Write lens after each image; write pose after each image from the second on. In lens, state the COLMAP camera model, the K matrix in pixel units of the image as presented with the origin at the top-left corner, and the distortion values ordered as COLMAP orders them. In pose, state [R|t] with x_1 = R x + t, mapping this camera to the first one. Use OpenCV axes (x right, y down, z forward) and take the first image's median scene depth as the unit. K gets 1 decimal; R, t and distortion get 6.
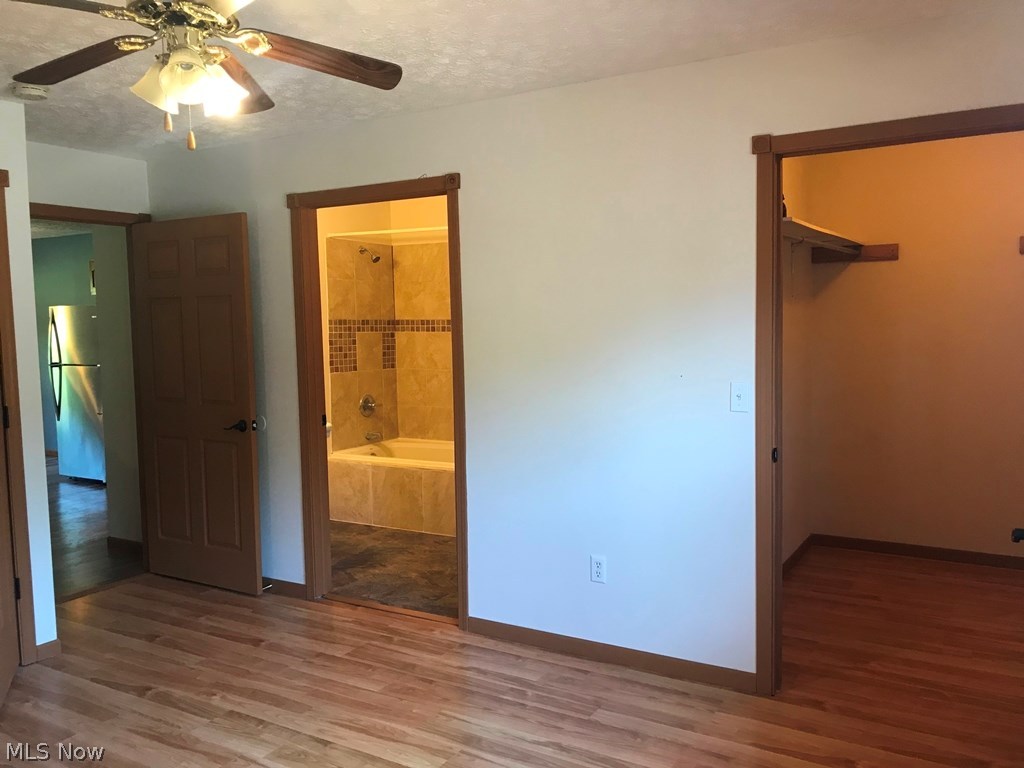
lens RADIAL K [[841.9, 0, 519.8], [0, 841.9, 388.6], [0, 0, 1]] dist [0.039125, -0.035852]
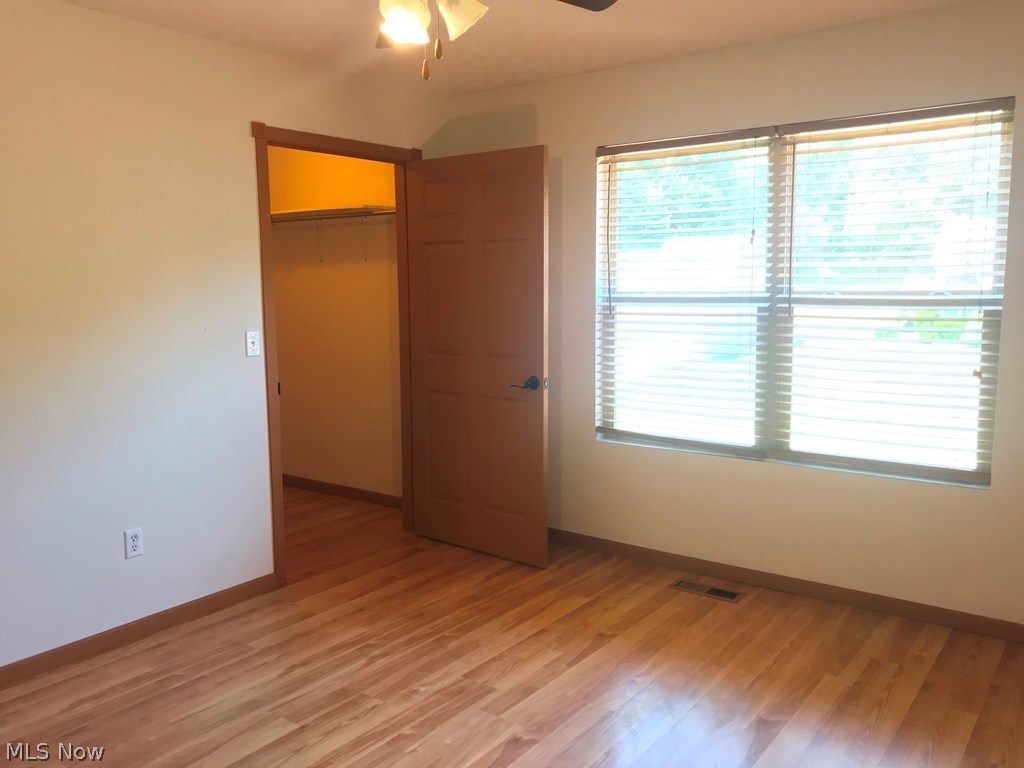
lens RADIAL K [[841.9, 0, 516.5], [0, 841.9, 385.2], [0, 0, 1]] dist [0.039125, -0.035852]
pose [[0.116342, -0.116004, 0.986412, -0.864487], [0.091312, 0.990199, 0.105679, -0.023580], [-0.989003, 0.077776, 0.125794, 0.500093]]
